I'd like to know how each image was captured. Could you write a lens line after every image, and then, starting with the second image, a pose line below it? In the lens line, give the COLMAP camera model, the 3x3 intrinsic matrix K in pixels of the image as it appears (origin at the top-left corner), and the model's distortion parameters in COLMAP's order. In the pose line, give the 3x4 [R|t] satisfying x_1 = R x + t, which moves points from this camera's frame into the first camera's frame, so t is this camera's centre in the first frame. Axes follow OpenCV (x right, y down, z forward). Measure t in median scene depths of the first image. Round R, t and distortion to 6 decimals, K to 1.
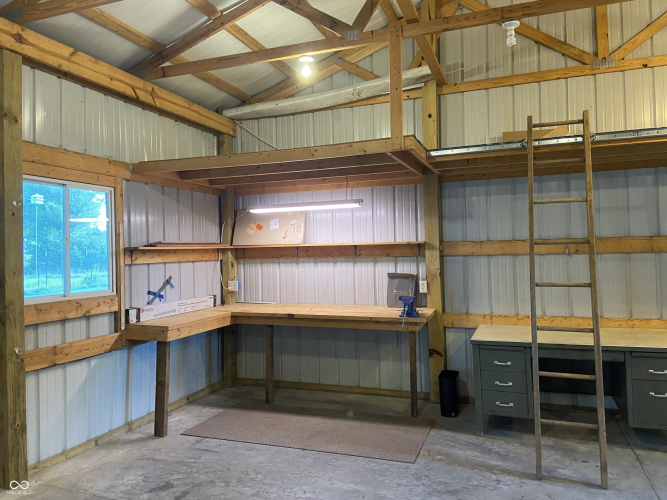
lens RADIAL K [[512.6, 0, 301.7], [0, 512.6, 242.8], [0, 0, 1]] dist [0.093788, -0.100633]
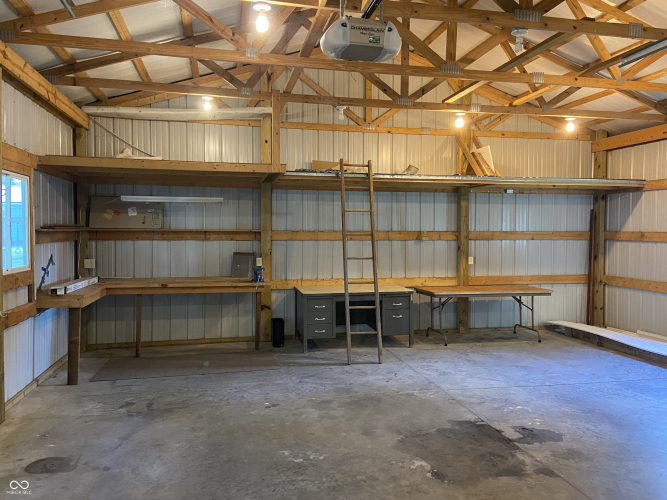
lens RADIAL K [[512.6, 0, 314.7], [0, 512.6, 242.6], [0, 0, 1]] dist [0.093788, -0.100633]
pose [[0.847751, 0.012648, 0.530244, -0.427163], [-0.031282, 0.999168, 0.026180, -0.010571], [-0.529472, -0.038781, 0.847441, -0.308575]]
